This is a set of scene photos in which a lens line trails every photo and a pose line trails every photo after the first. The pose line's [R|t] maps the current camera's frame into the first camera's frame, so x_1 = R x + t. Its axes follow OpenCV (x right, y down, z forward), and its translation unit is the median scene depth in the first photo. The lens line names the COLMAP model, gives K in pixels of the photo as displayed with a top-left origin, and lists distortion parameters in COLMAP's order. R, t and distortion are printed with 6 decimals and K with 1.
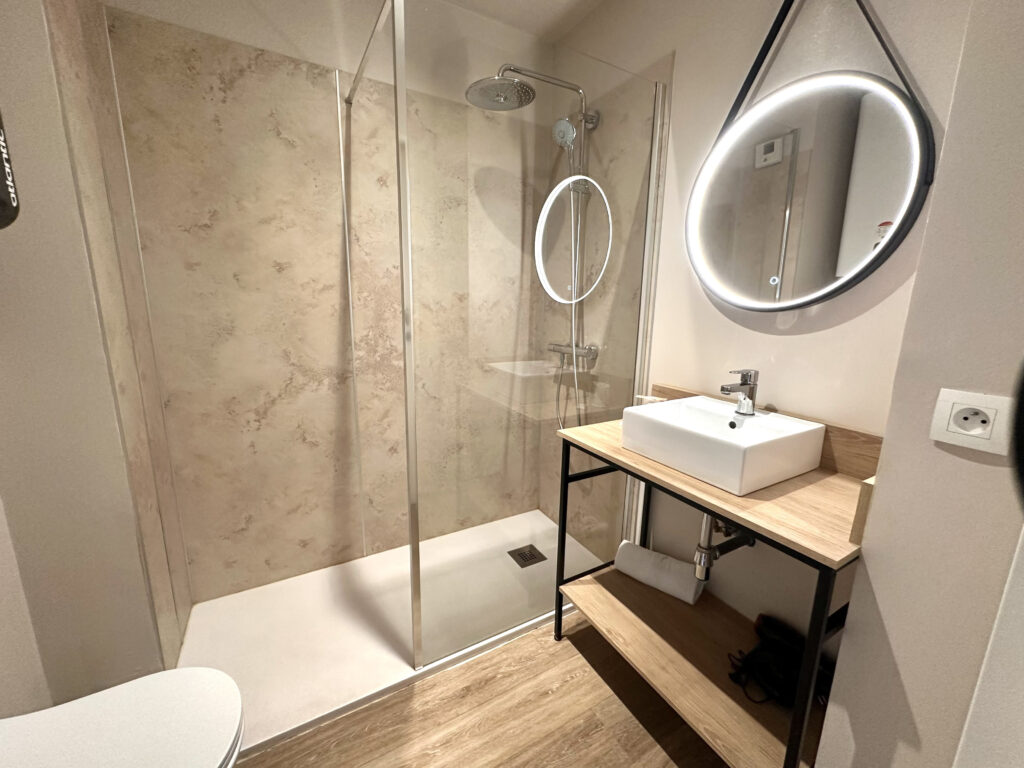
lens RADIAL K [[406.1, 0, 518.5], [0, 406.1, 381.6], [0, 0, 1]] dist [0.001308, 0.000551]
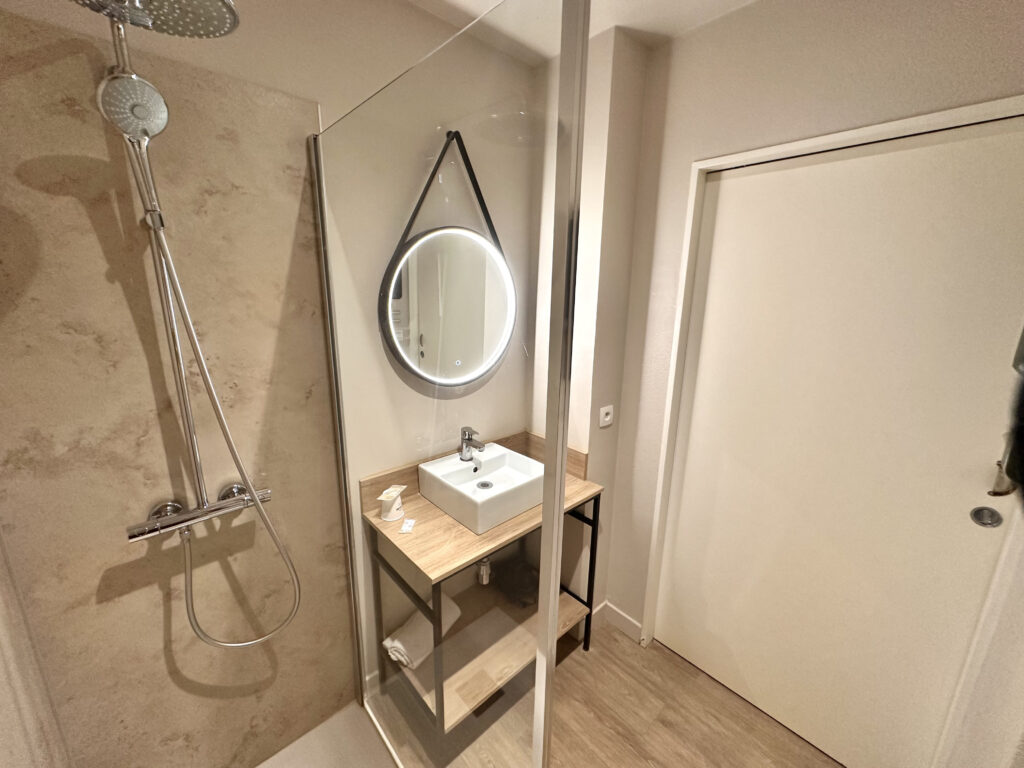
lens RADIAL K [[406.1, 0, 518.7], [0, 406.1, 382.5], [0, 0, 1]] dist [0.001308, 0.000551]
pose [[-0.211839, -0.248438, 0.945200, -0.656239], [0.165601, 0.944039, 0.285248, -0.487784], [-0.963172, 0.216953, -0.158842, 0.934272]]
